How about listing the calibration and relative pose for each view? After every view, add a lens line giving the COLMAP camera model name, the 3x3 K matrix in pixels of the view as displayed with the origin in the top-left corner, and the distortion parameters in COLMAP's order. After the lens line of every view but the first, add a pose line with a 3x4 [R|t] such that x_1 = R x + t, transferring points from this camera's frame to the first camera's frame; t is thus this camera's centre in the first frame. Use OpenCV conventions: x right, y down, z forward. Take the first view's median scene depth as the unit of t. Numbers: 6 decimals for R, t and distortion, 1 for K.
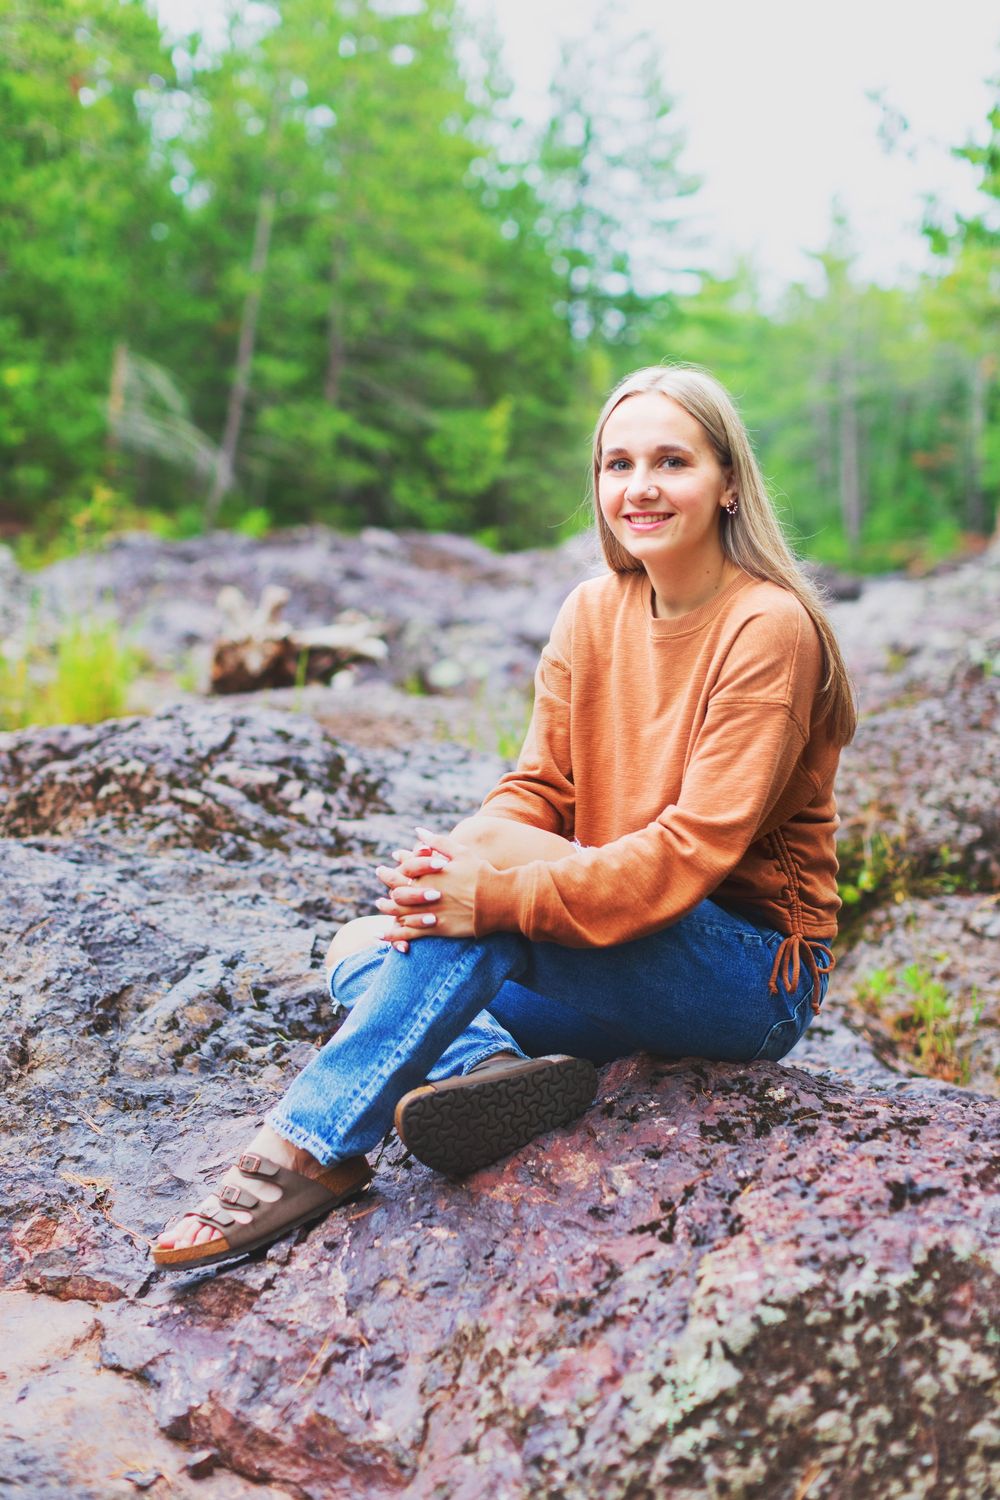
lens RADIAL K [[2181.6, 0, 496.7], [0, 2181.6, 761.6], [0, 0, 1]] dist [0.044867, 0.000000]
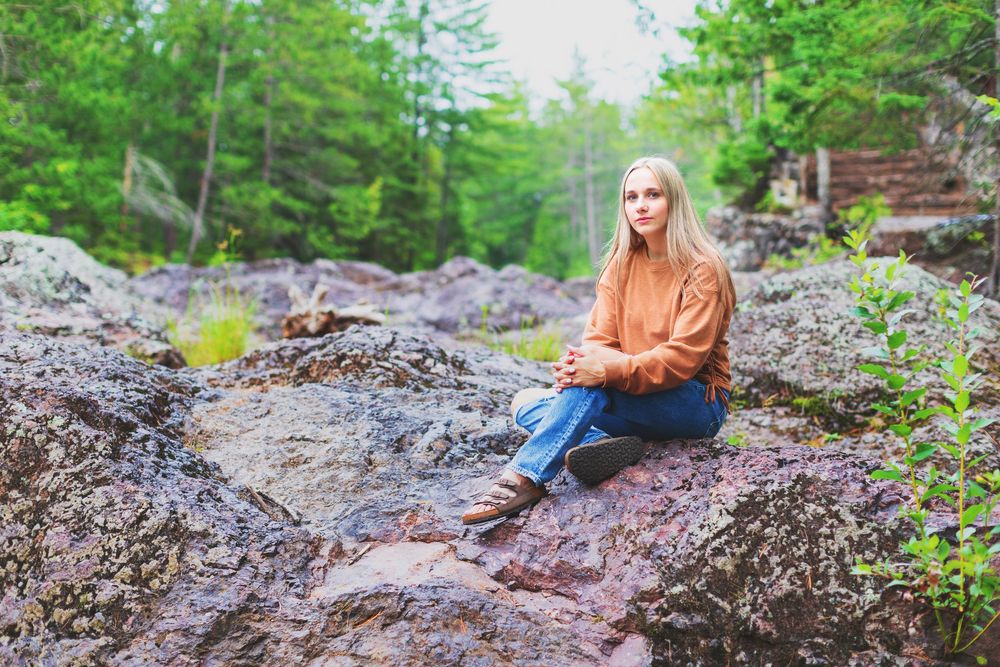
lens RADIAL K [[1454.4, 0, 502.2], [0, 1454.4, 328.7], [0, 0, 1]] dist [0.044867, 0.000000]
pose [[0.994748, -0.024261, 0.099439, -0.174138], [0.030296, 0.997761, -0.059628, 0.070125], [-0.097770, 0.062327, 0.993255, -0.393685]]
